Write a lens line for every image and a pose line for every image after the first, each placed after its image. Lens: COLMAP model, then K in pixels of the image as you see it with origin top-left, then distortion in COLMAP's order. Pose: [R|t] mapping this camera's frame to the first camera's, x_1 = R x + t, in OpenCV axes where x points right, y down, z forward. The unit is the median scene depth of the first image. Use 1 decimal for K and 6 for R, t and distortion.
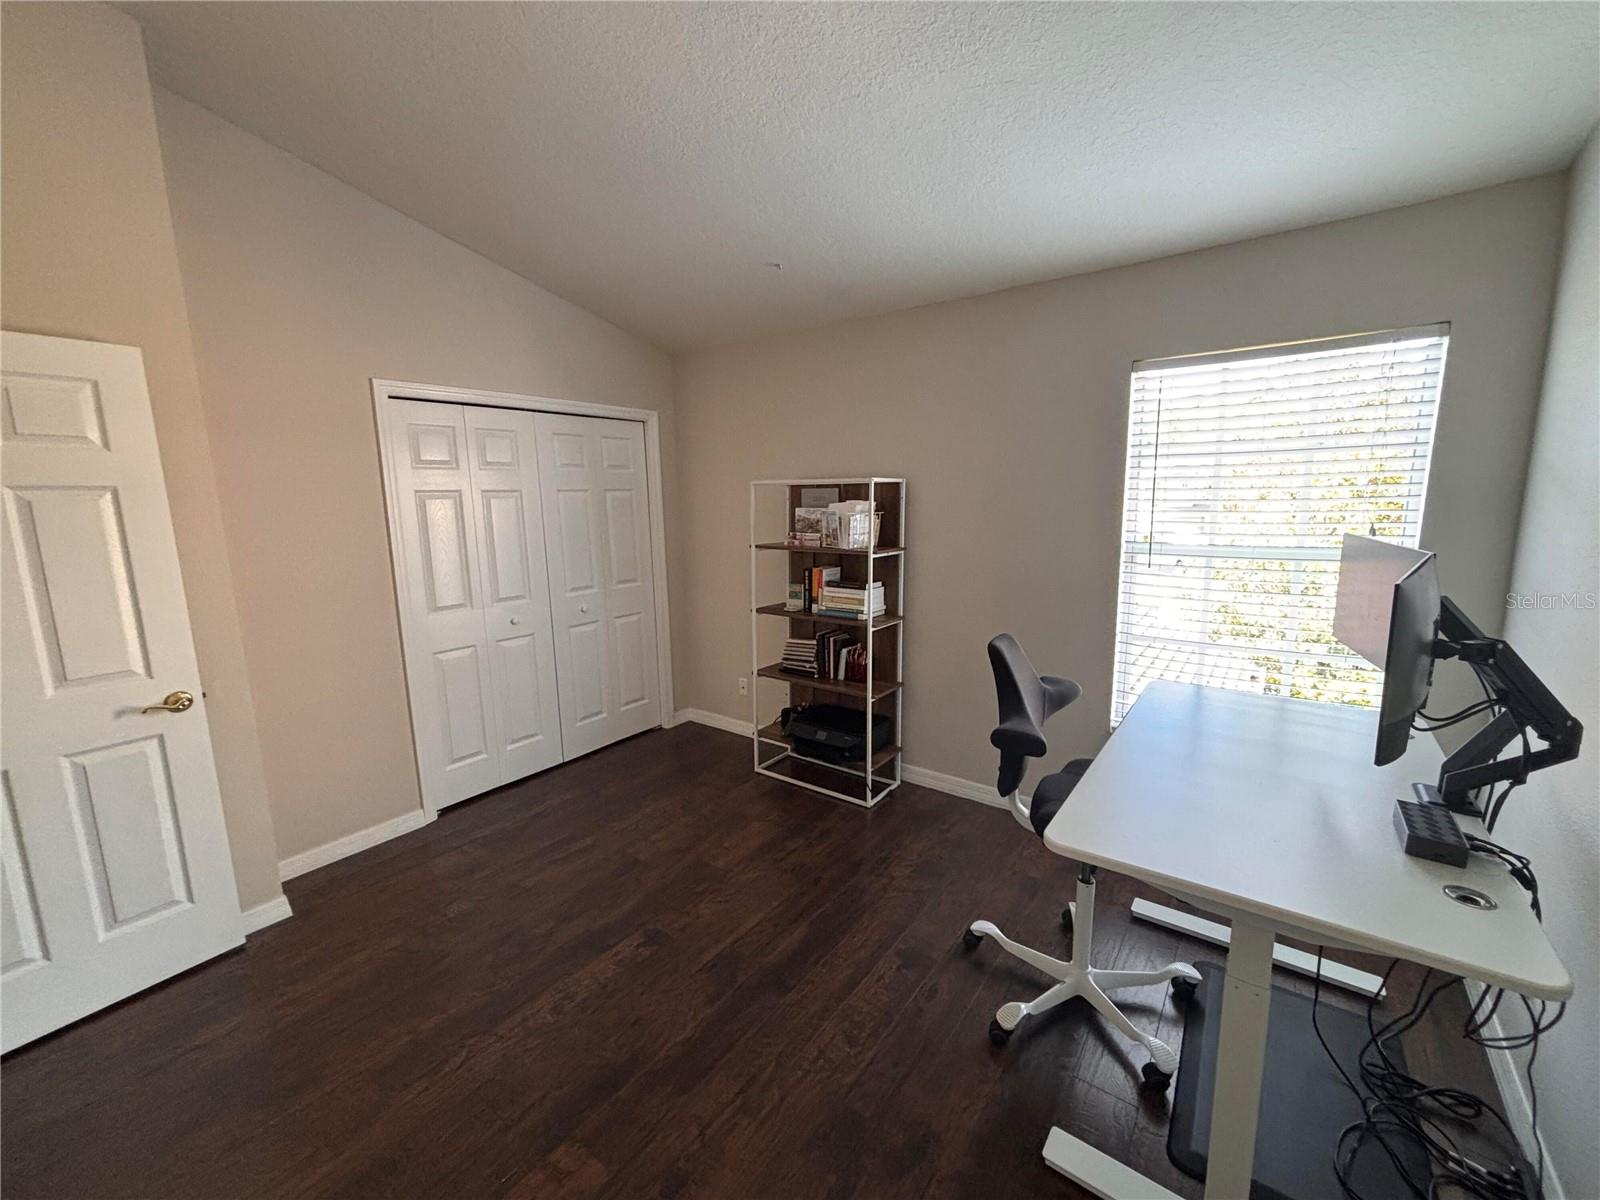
lens RADIAL K [[639.1, 0, 800.0], [0, 639.1, 600.0], [0, 0, 1]] dist [0.000733, 0.000009]
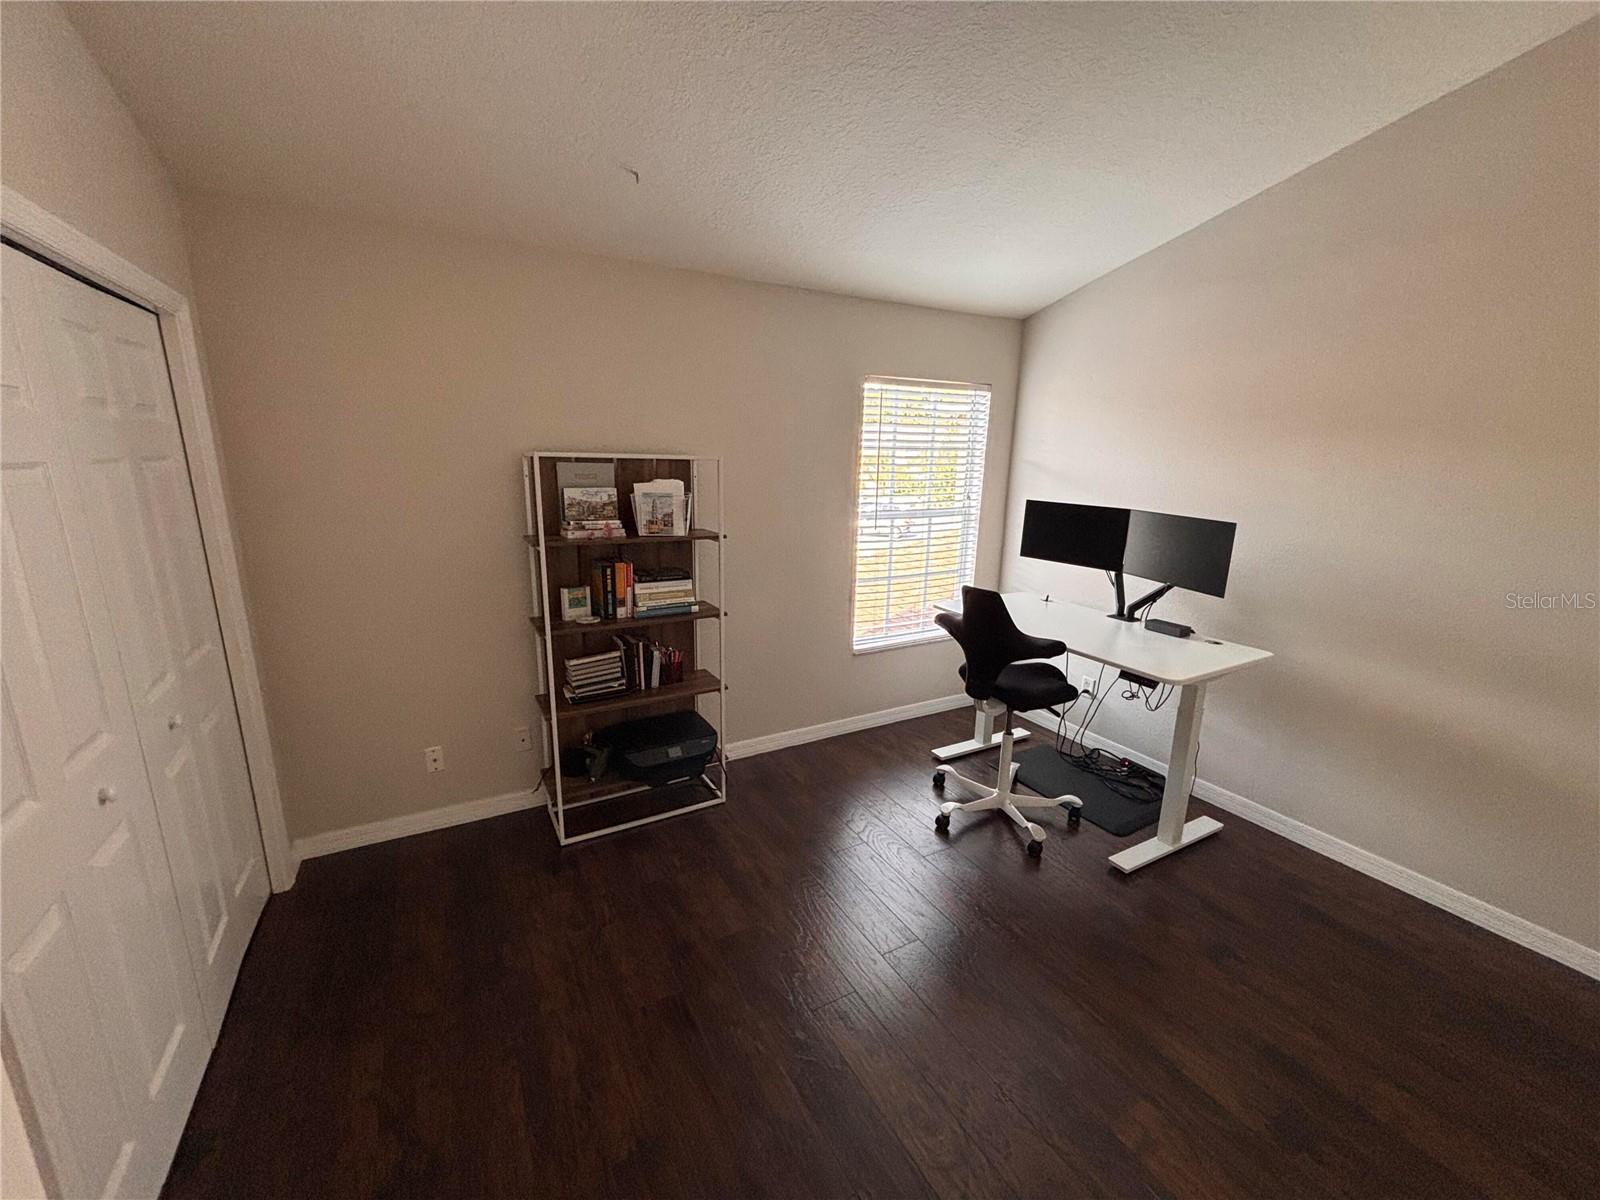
lens RADIAL K [[642.2, 0, 800.0], [0, 642.2, 600.0], [0, 0, 1]] dist [0.000598, 0.000044]
pose [[0.408888, -0.179809, 0.894695, -0.614131], [0.124222, 0.982238, 0.140632, -0.089465], [-0.904090, 0.053638, 0.423962, 0.447255]]
